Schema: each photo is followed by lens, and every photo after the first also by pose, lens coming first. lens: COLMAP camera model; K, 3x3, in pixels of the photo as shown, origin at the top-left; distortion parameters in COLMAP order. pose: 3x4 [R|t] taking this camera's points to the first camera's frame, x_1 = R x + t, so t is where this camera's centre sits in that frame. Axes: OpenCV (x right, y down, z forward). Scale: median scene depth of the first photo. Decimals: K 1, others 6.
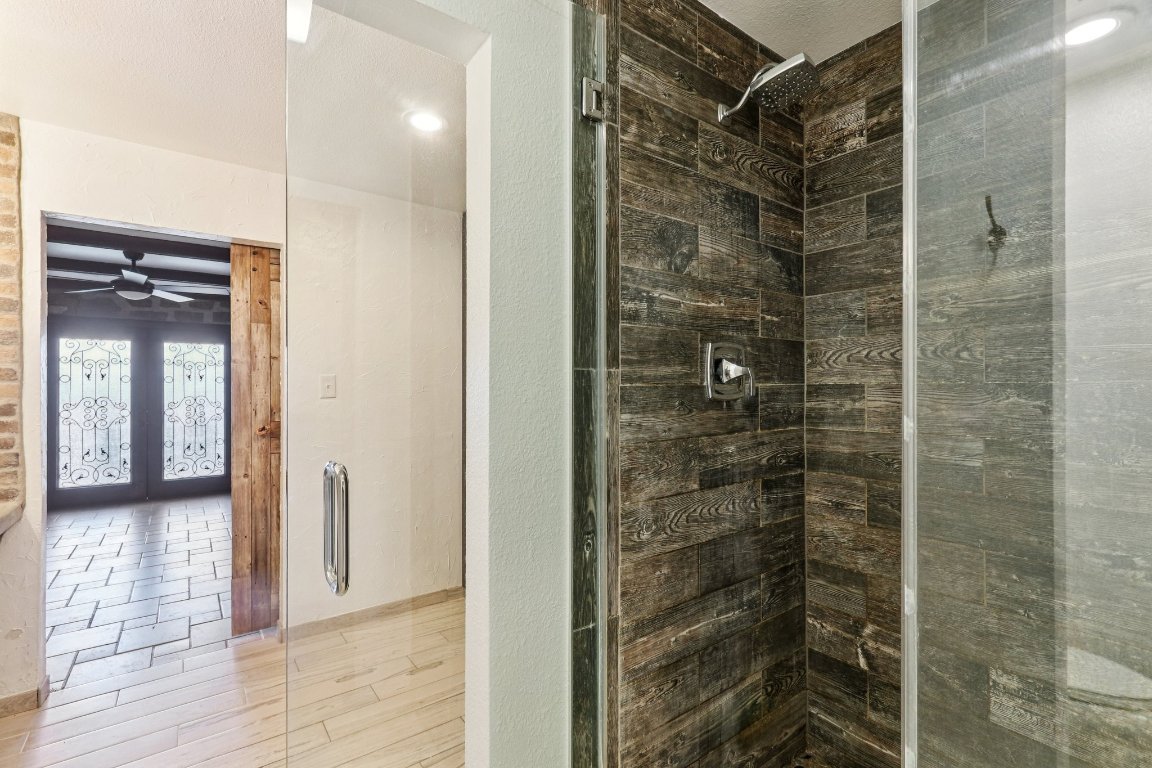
lens RADIAL K [[520.8, 0, 570.9], [0, 520.8, 386.7], [0, 0, 1]] dist [0.001195, 0.002745]
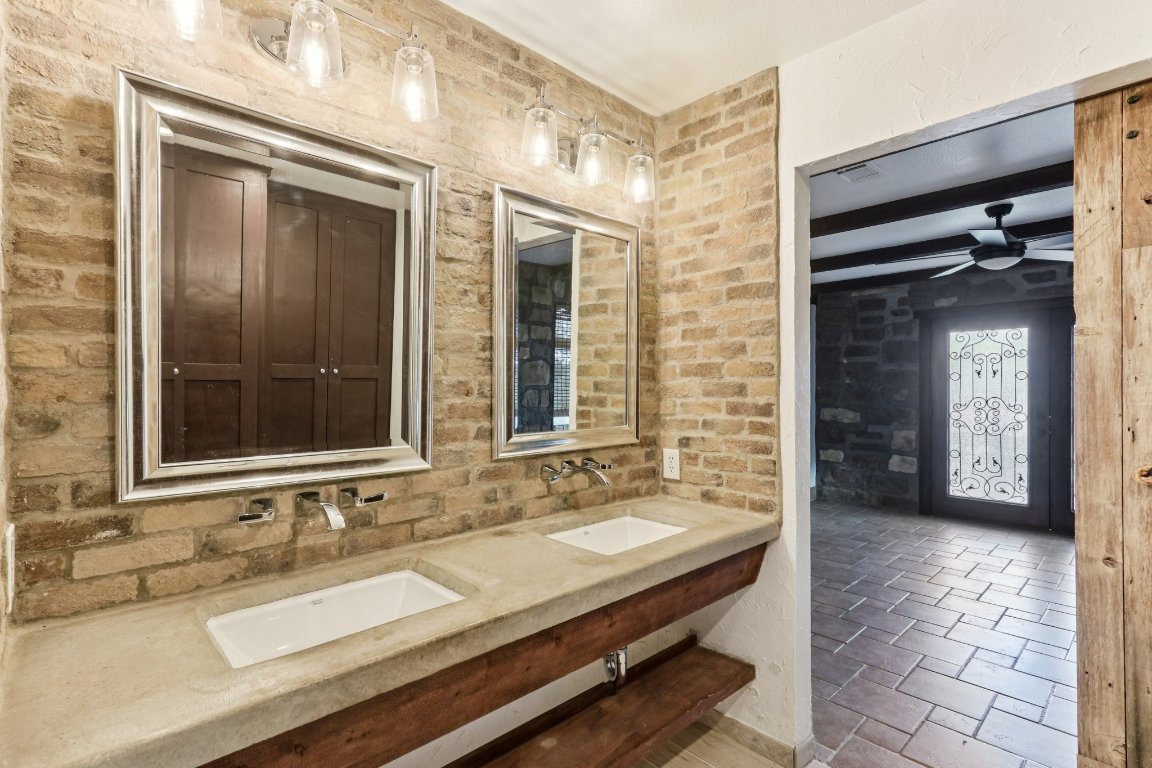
lens RADIAL K [[520.8, 0, 606.8], [0, 520.8, 390.0], [0, 0, 1]] dist [0.001195, 0.002745]
pose [[0.082685, 0.004141, -0.996567, -0.169358], [0.002065, 0.999989, 0.004326, 0.005076], [0.996574, -0.002415, 0.082676, 0.483602]]
